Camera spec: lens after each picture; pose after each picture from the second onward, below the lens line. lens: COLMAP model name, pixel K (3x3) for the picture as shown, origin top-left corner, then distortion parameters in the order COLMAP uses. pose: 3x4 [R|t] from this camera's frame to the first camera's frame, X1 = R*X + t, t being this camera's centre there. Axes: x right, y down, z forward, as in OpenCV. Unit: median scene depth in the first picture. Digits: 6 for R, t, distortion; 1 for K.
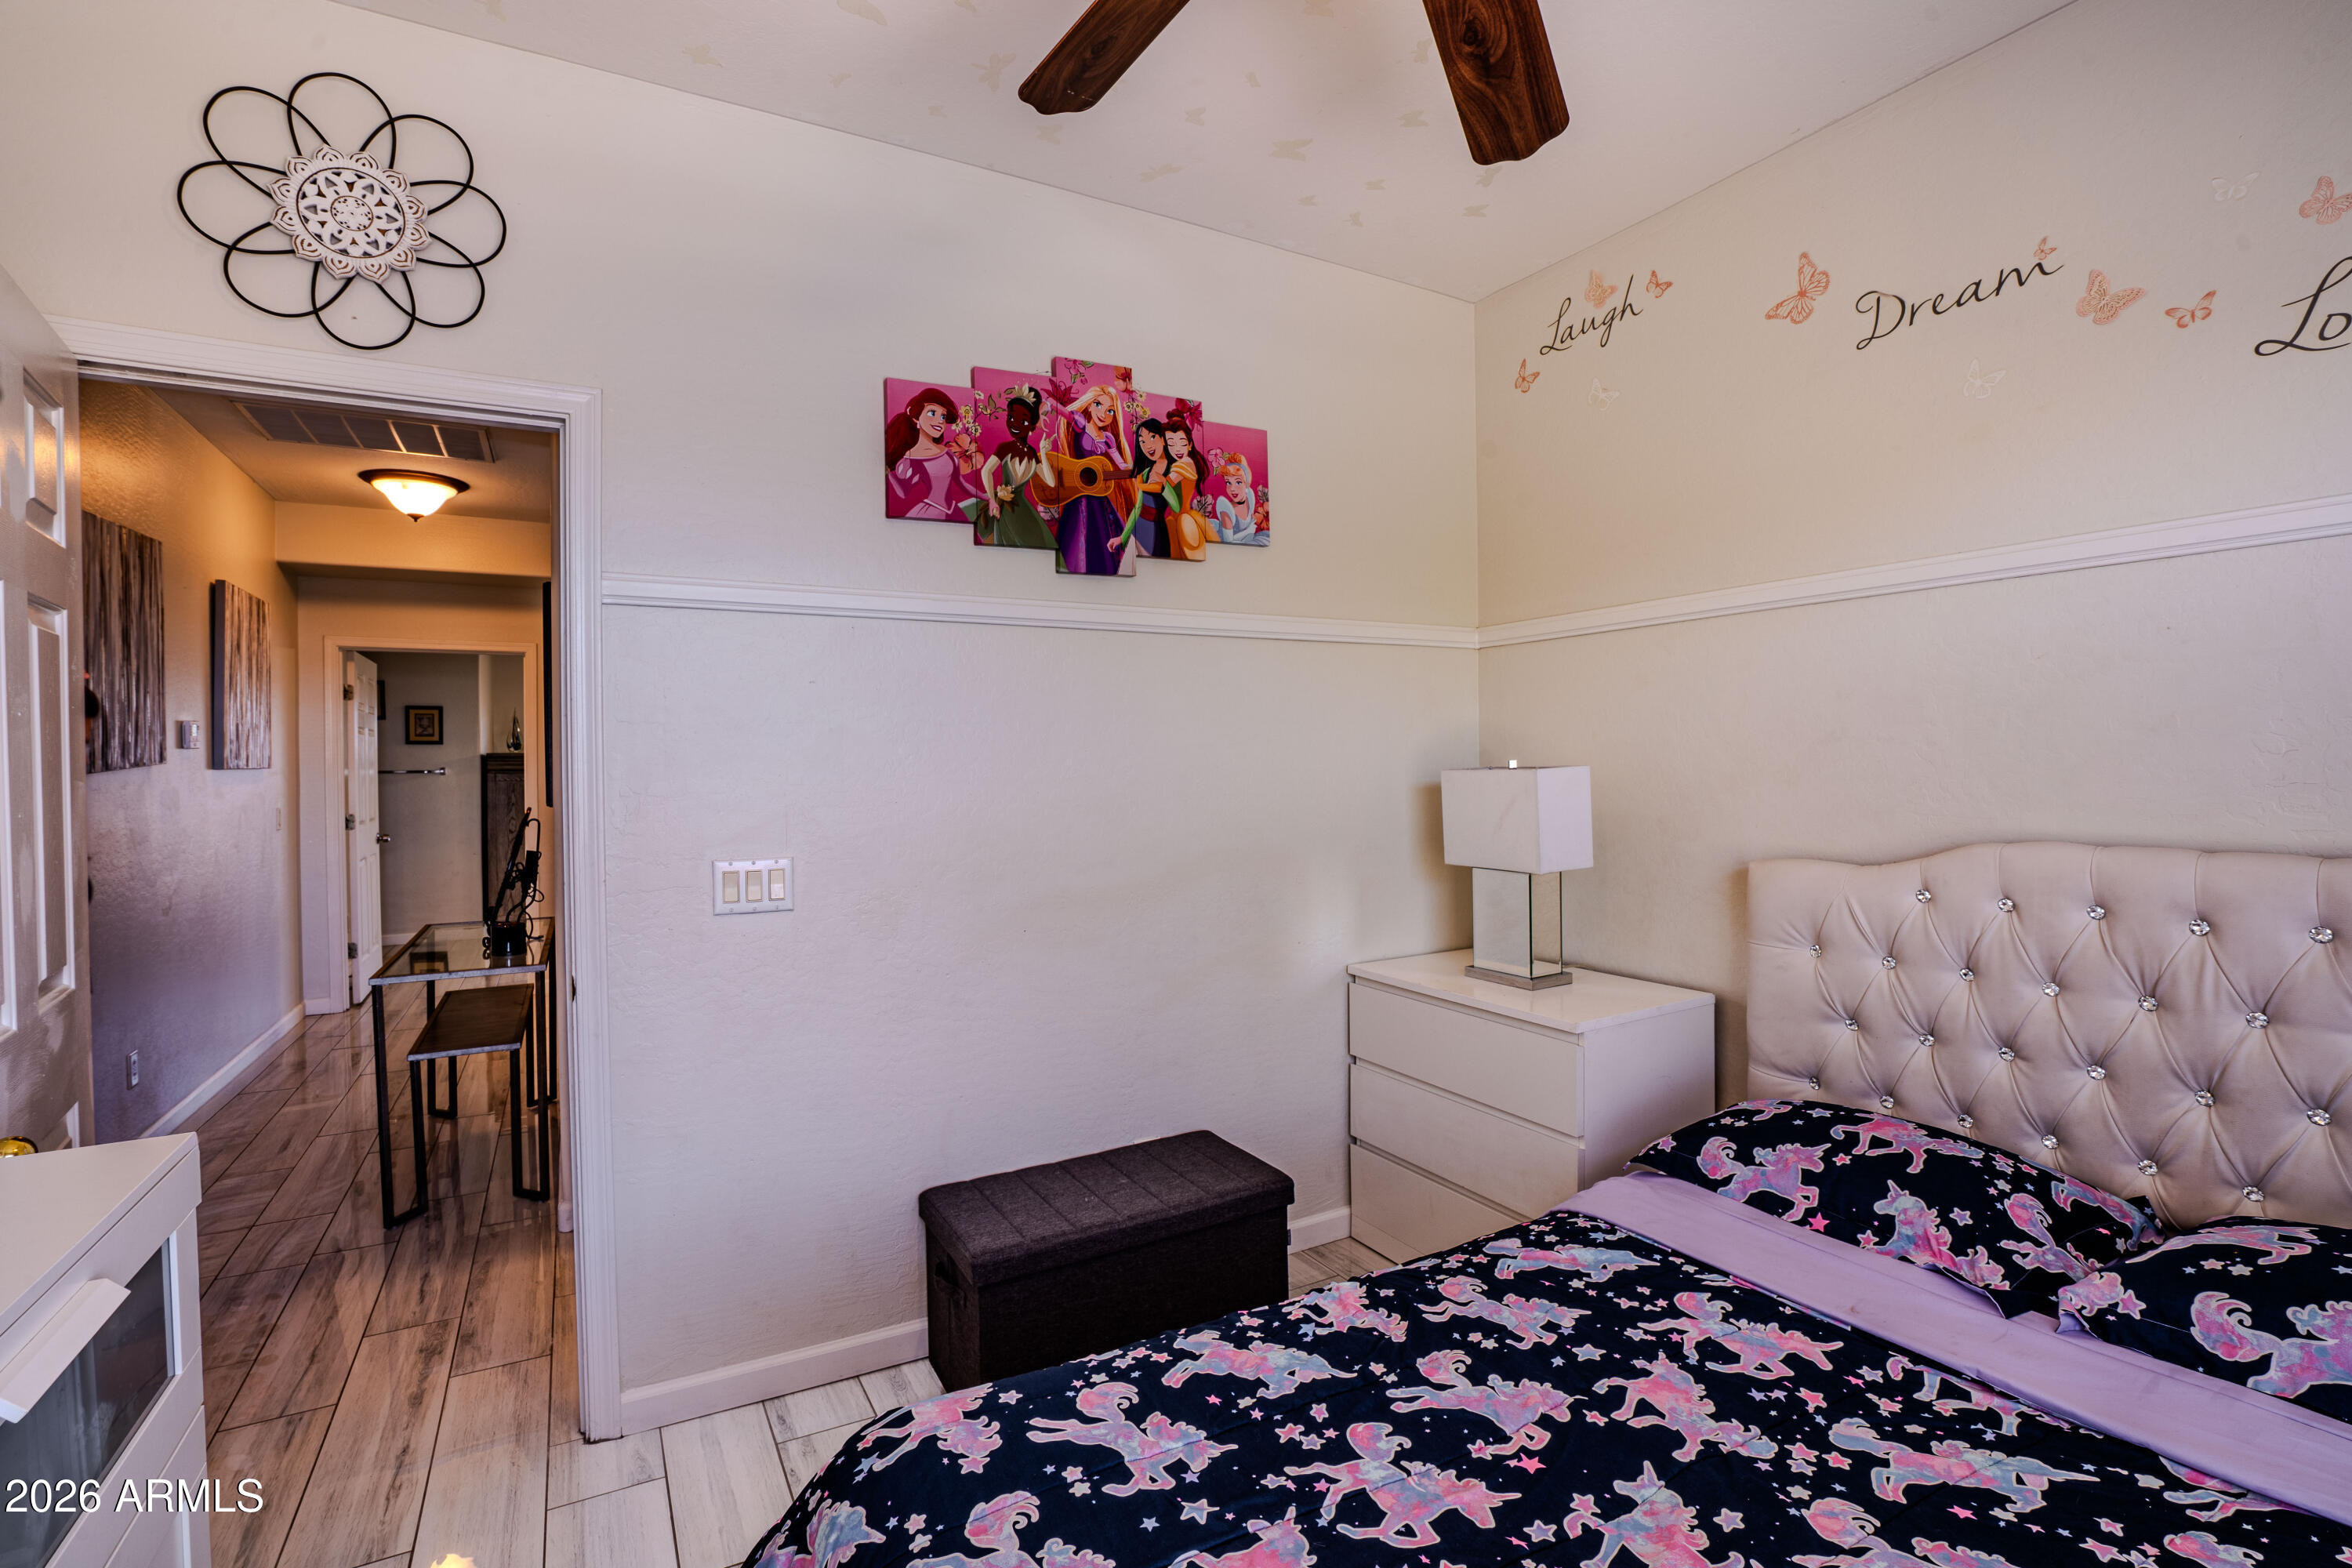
lens RADIAL K [[1090.2, 0, 1179.3], [0, 1090.2, 772.0], [0, 0, 1]] dist [-0.067017, 0.028249]
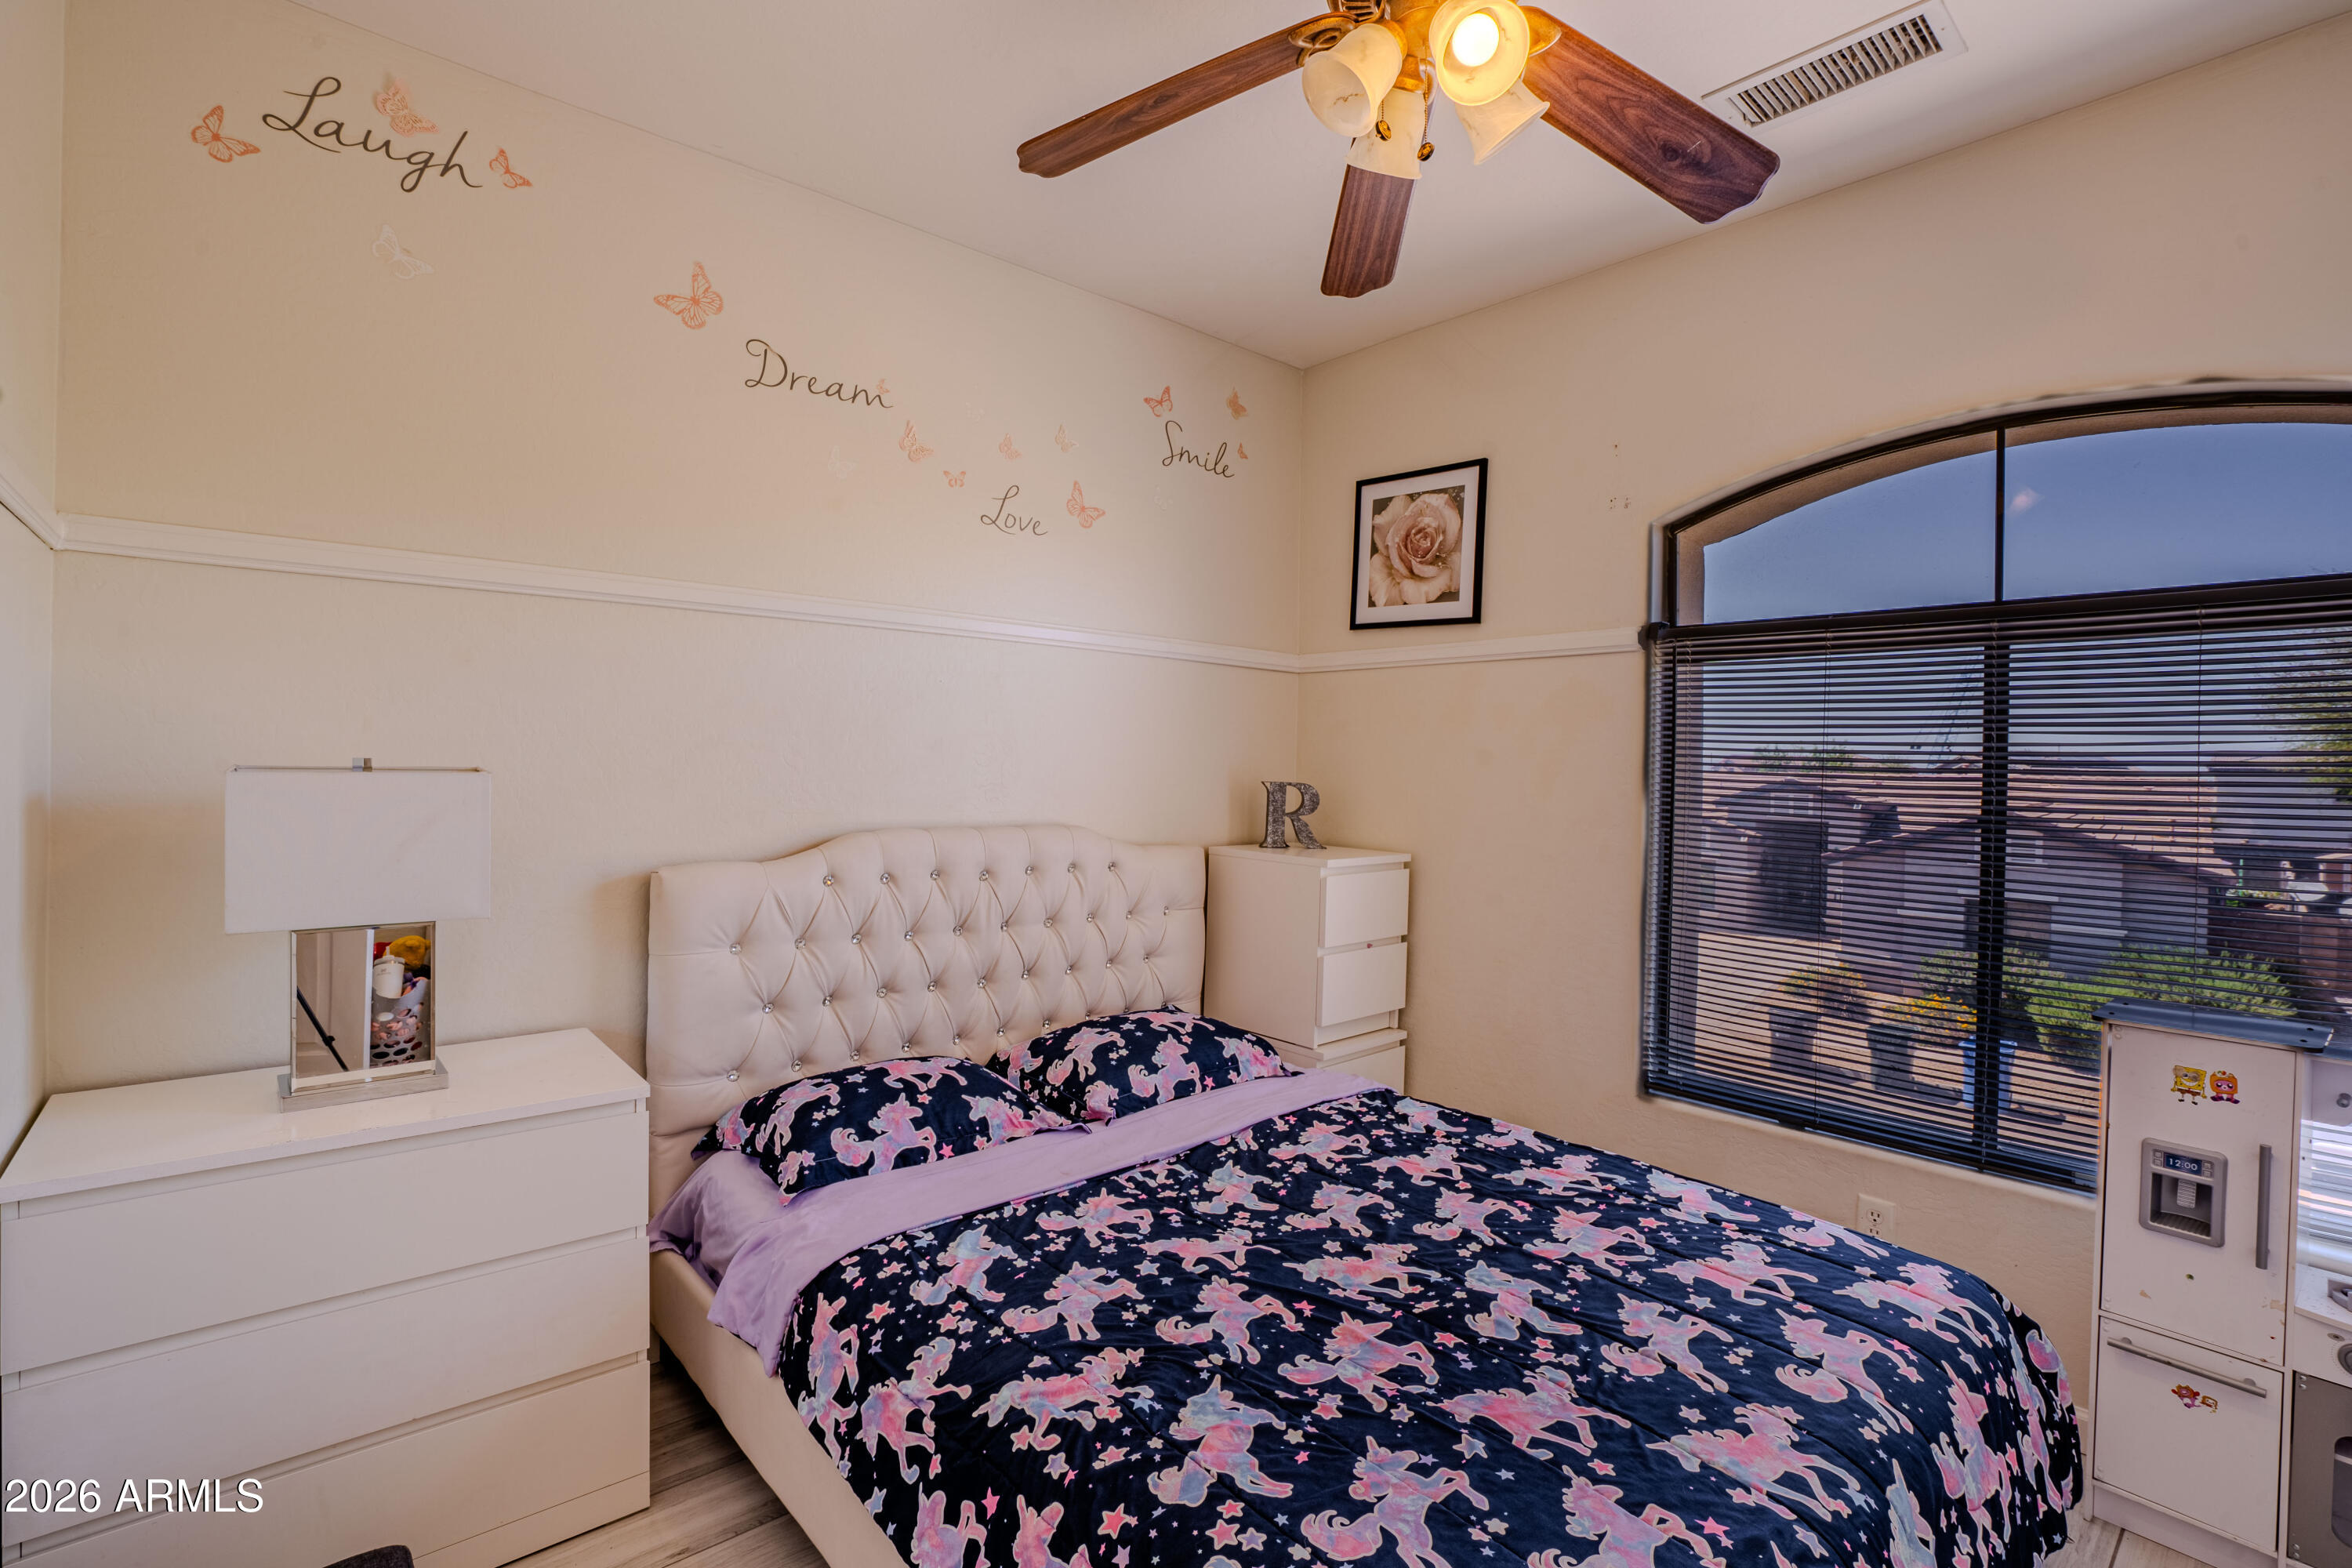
lens RADIAL K [[1090.2, 0, 1179.3], [0, 1090.2, 772.0], [0, 0, 1]] dist [-0.067017, 0.028249]
pose [[-0.213167, 0.000786, 0.977016, -0.623989], [-0.006790, 0.999974, -0.002286, -0.006032], [-0.976992, -0.007121, -0.213156, 0.954603]]
